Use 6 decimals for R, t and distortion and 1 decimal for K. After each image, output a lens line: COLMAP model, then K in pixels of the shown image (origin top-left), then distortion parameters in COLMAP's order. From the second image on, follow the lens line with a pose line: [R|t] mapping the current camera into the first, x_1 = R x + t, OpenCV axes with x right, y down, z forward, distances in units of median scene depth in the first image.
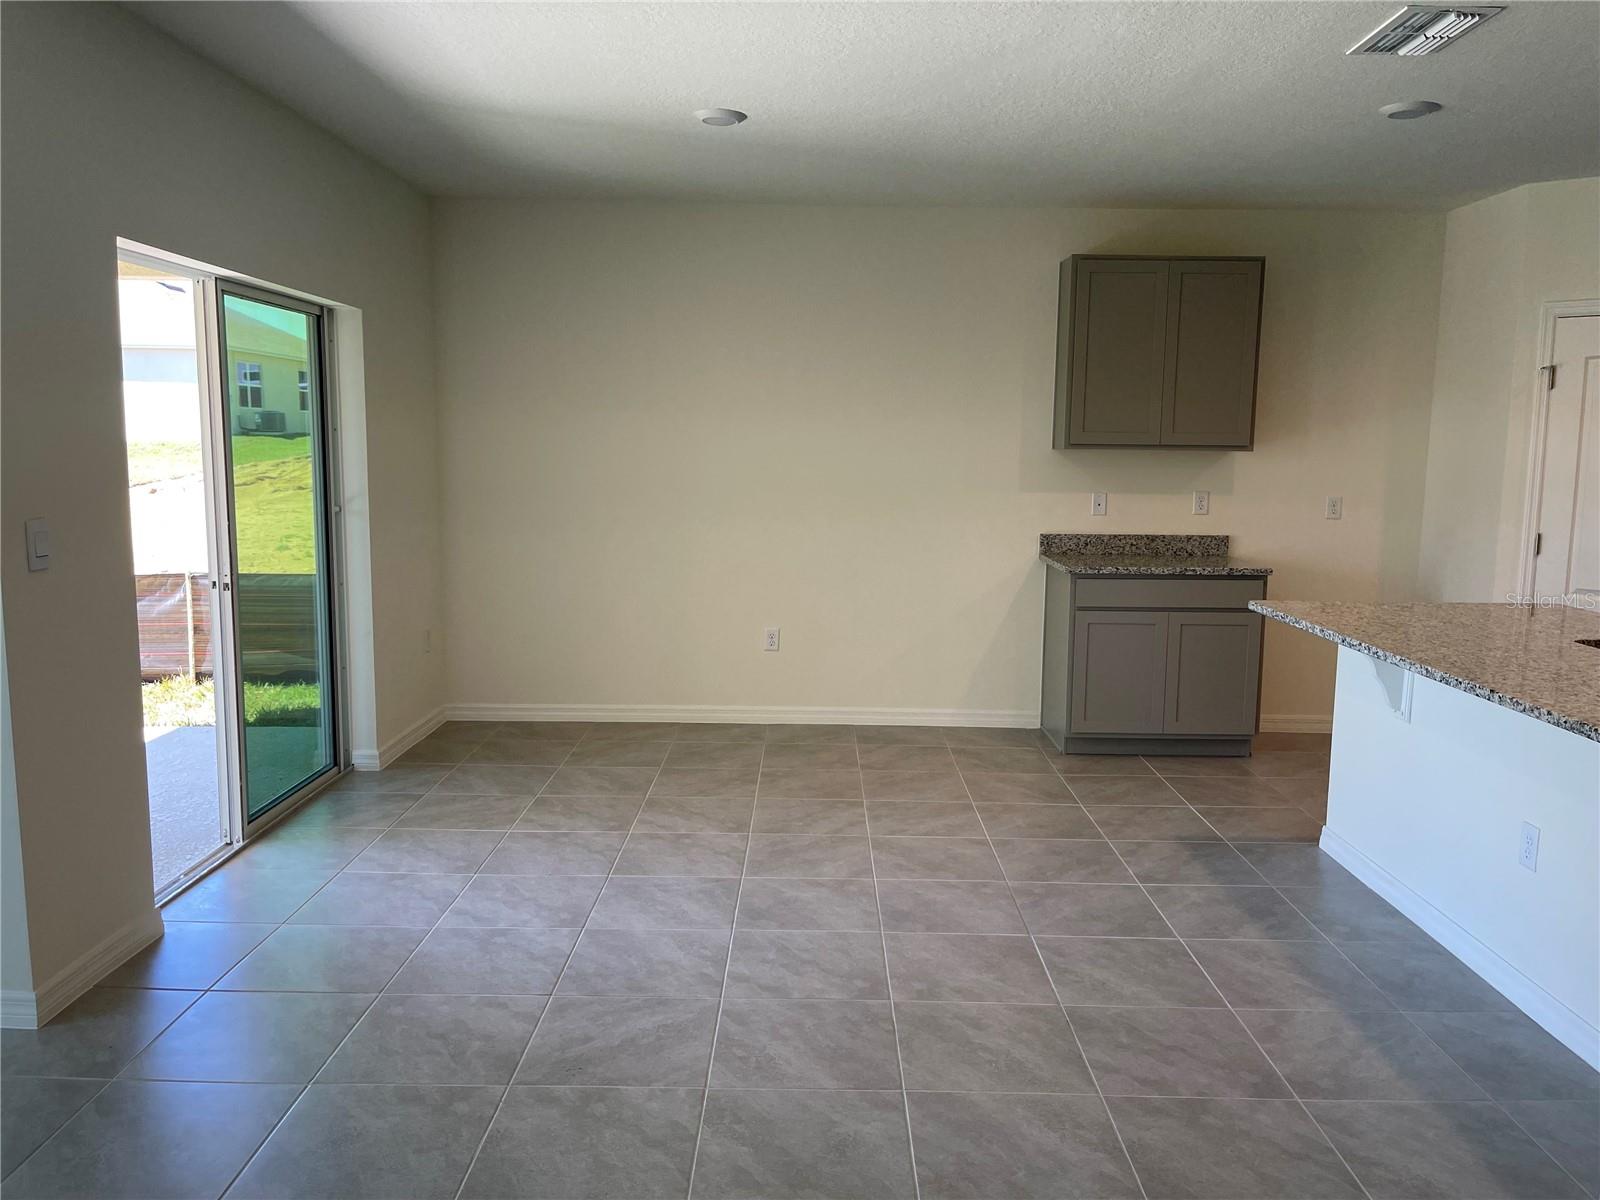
lens RADIAL K [[1204.7, 0, 823.5], [0, 1204.7, 605.0], [0, 0, 1]] dist [0.058620, -0.070274]
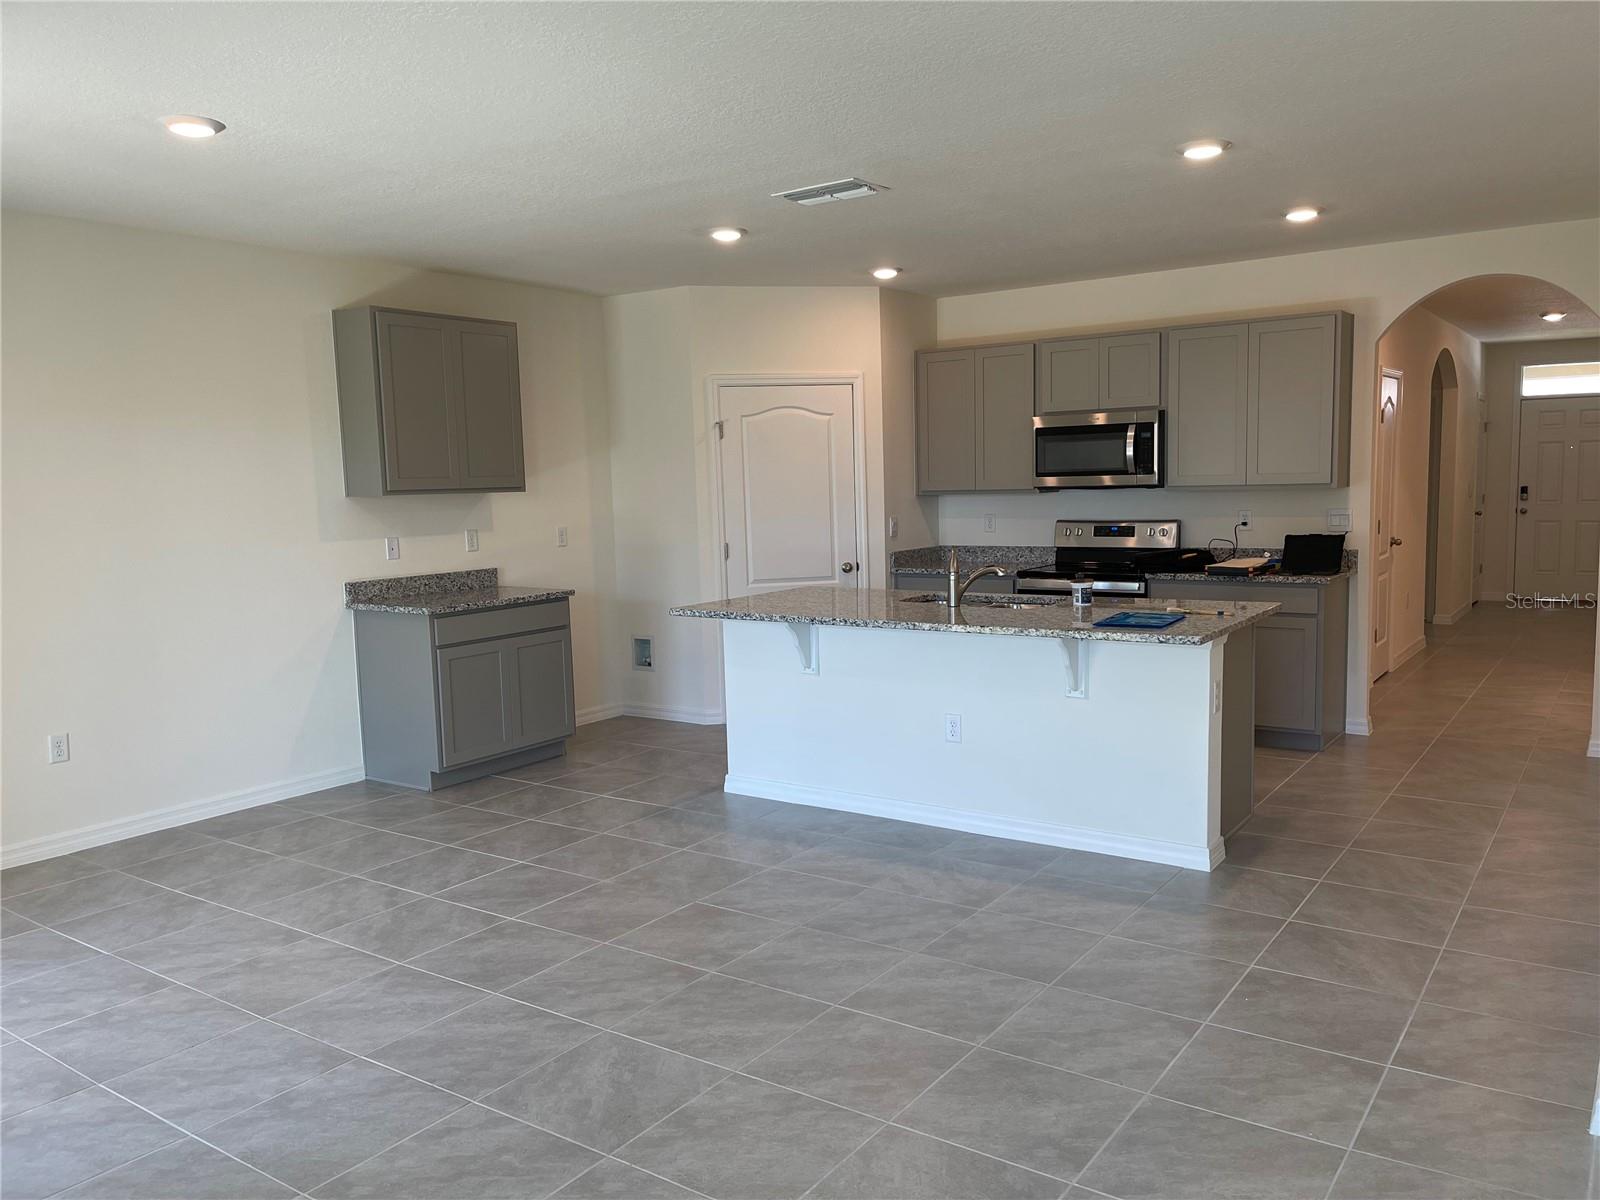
lens RADIAL K [[1204.7, 0, 815.5], [0, 1204.7, 603.5], [0, 0, 1]] dist [0.058620, -0.070274]
pose [[0.573866, -0.114860, 0.810854, -0.543171], [0.144896, 0.988736, 0.037510, -0.032293], [-0.806029, 0.095964, 0.584045, 0.154520]]
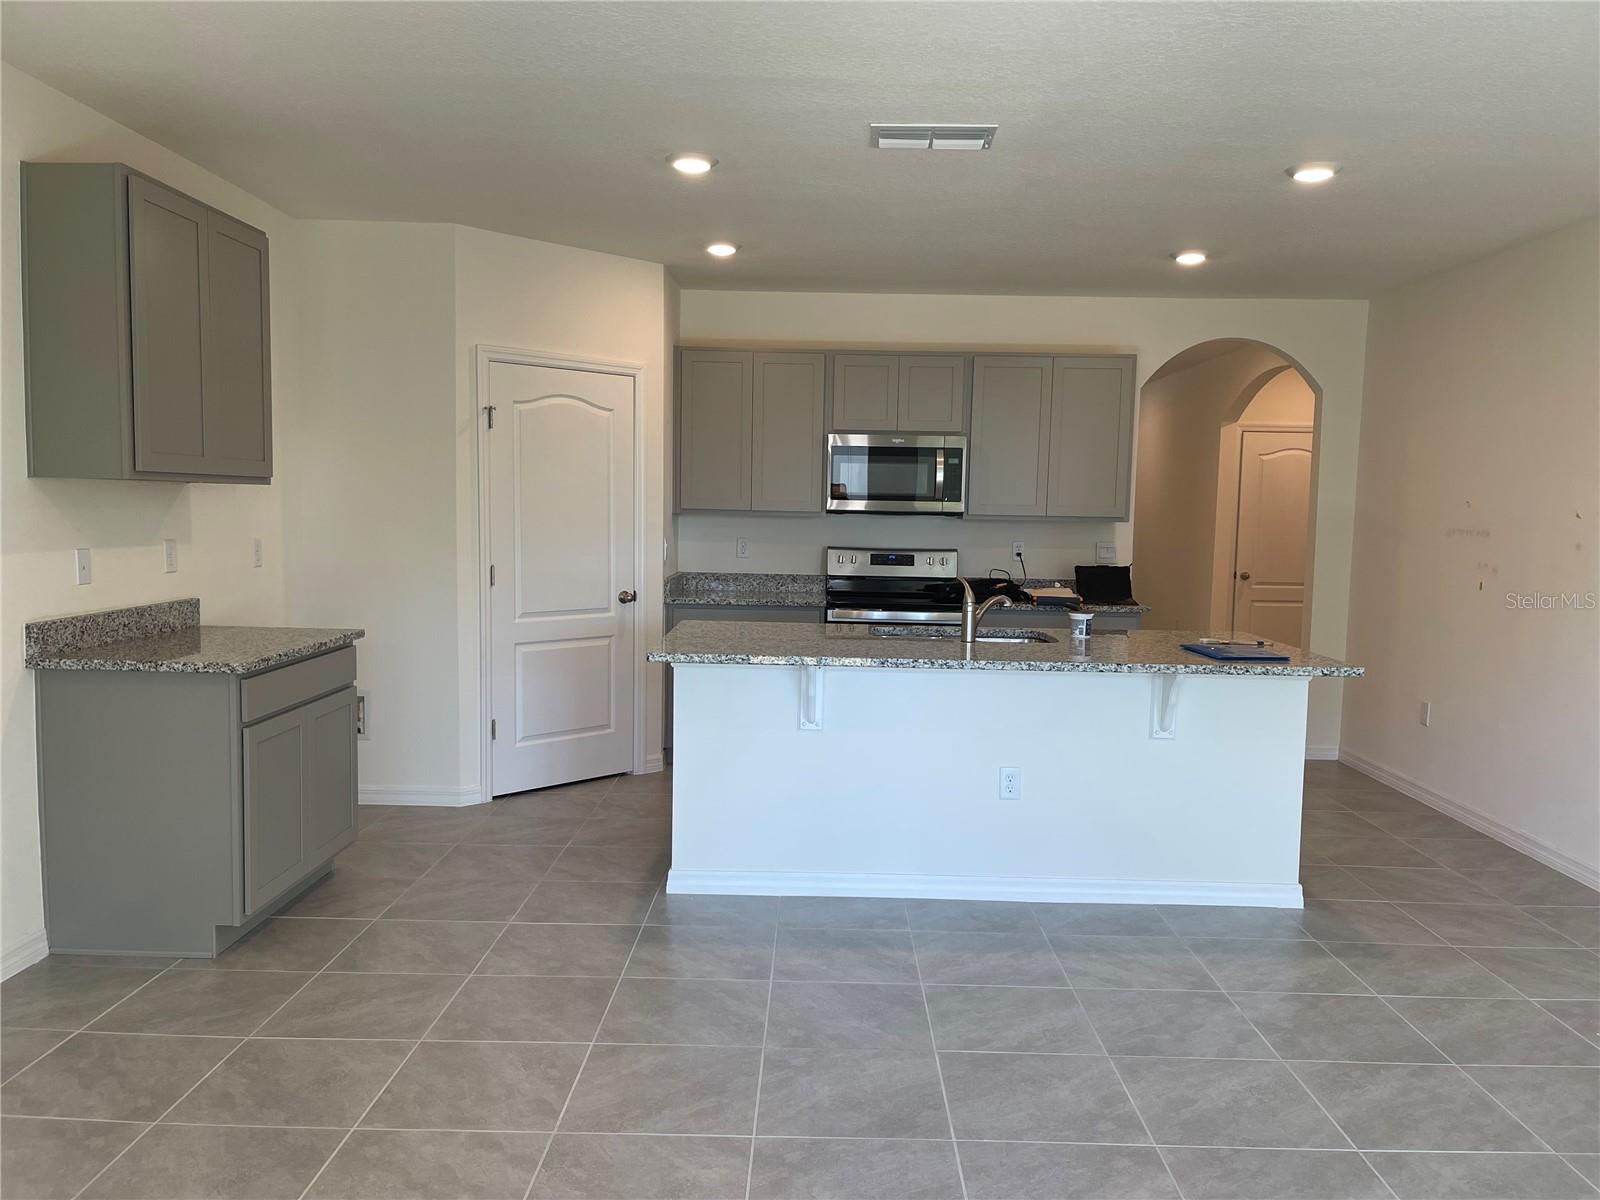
lens RADIAL K [[1204.7, 0, 816.1], [0, 1204.7, 602.2], [0, 0, 1]] dist [0.058620, -0.070274]
pose [[0.013526, -0.093883, 0.995491, -0.528323], [0.115342, 0.989083, 0.091712, -0.106307], [-0.993234, 0.113582, 0.024207, 0.821016]]
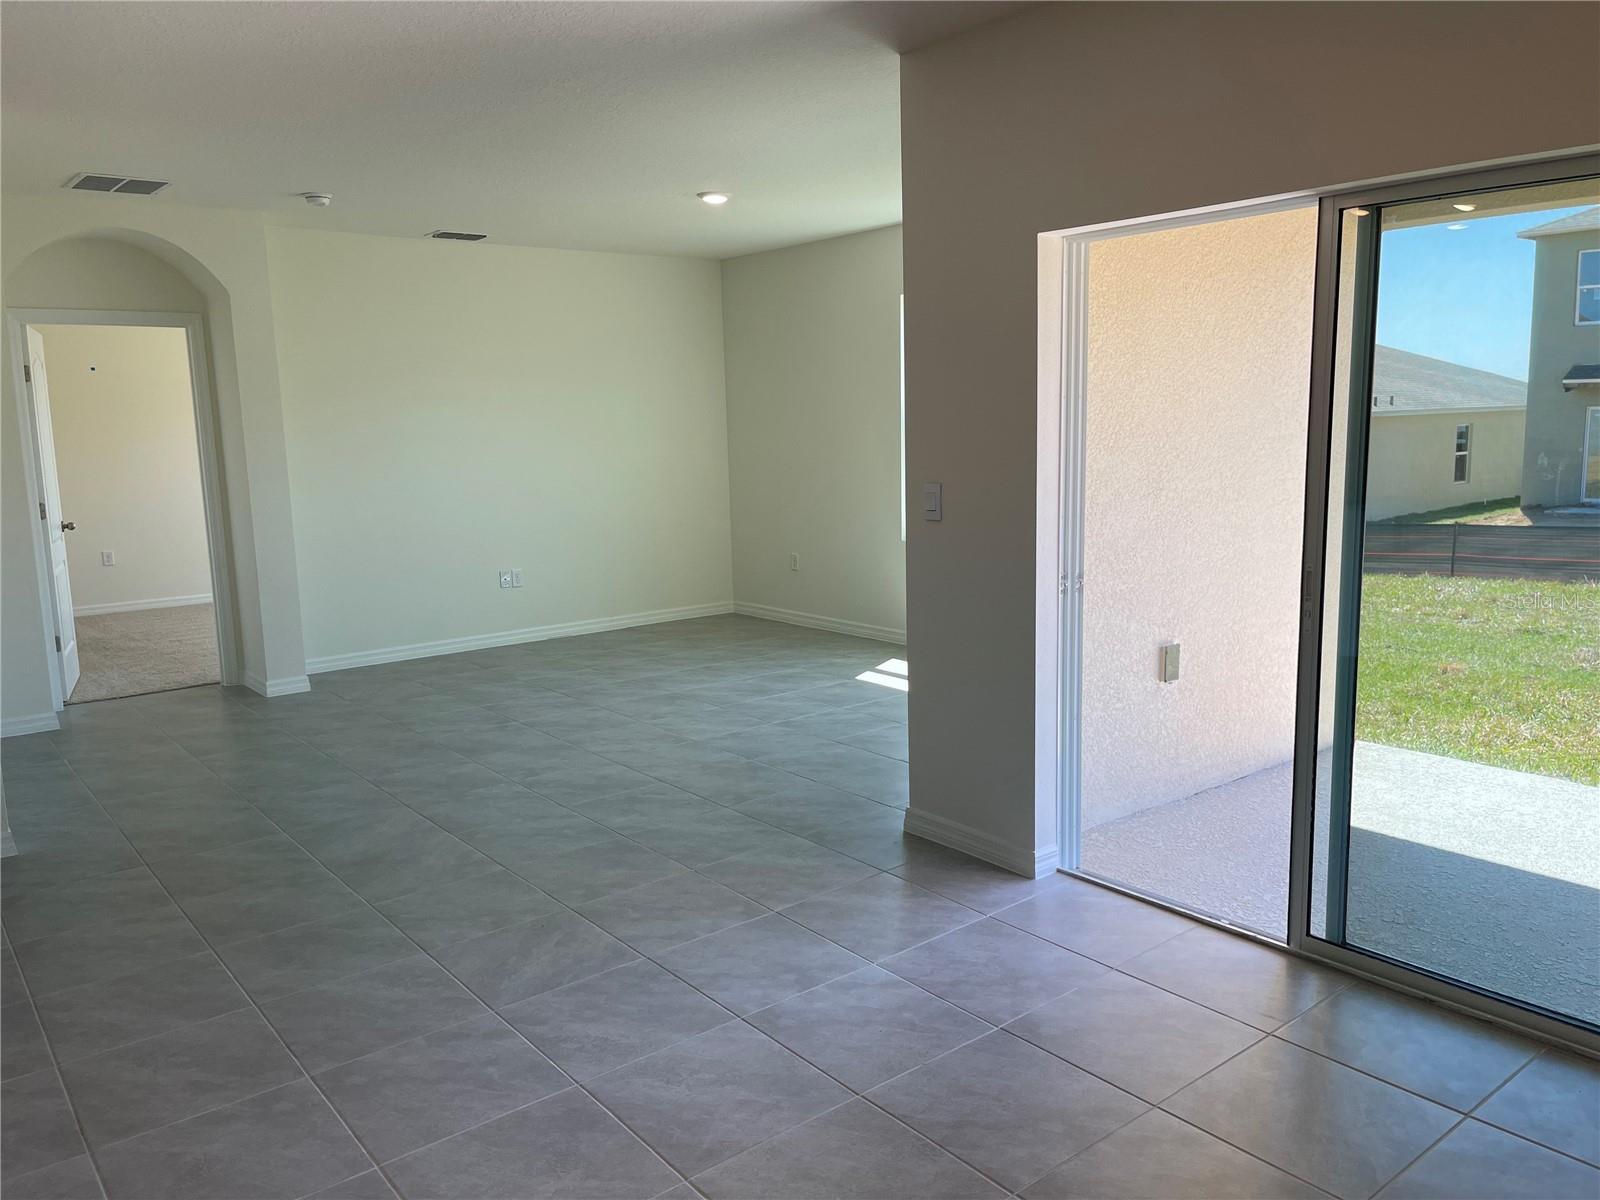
lens RADIAL K [[1204.7, 0, 801.2], [0, 1204.7, 599.5], [0, 0, 1]] dist [0.058620, -0.070274]
pose [[-0.785973, 0.099163, -0.610257, 0.194615], [-0.069579, 0.966596, 0.246679, -0.170942], [0.614334, 0.236345, -0.752818, 1.257661]]
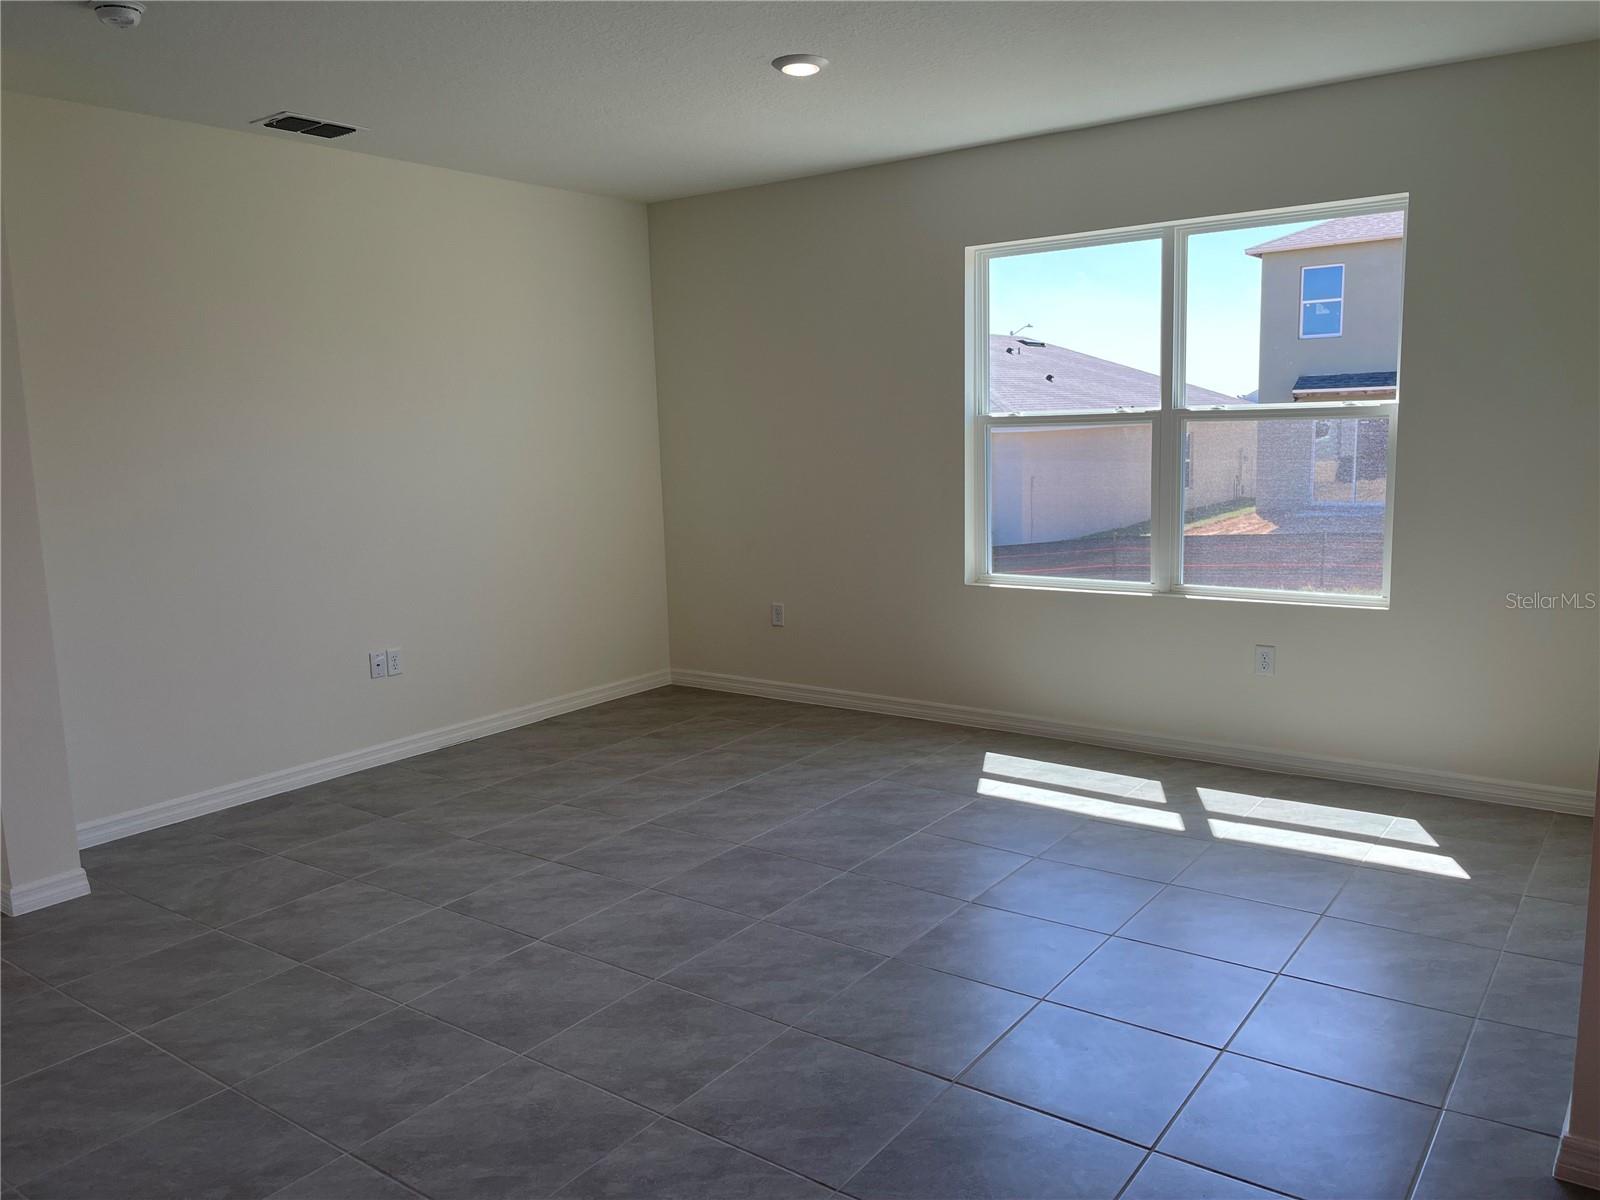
lens RADIAL K [[1204.7, 0, 819.1], [0, 1204.7, 603.8], [0, 0, 1]] dist [0.058620, -0.070274]
pose [[-0.589443, 0.125193, -0.798050, 0.130118], [-0.090282, 0.971519, 0.219089, -0.090123], [0.802749, 0.201190, -0.561353, 0.676807]]
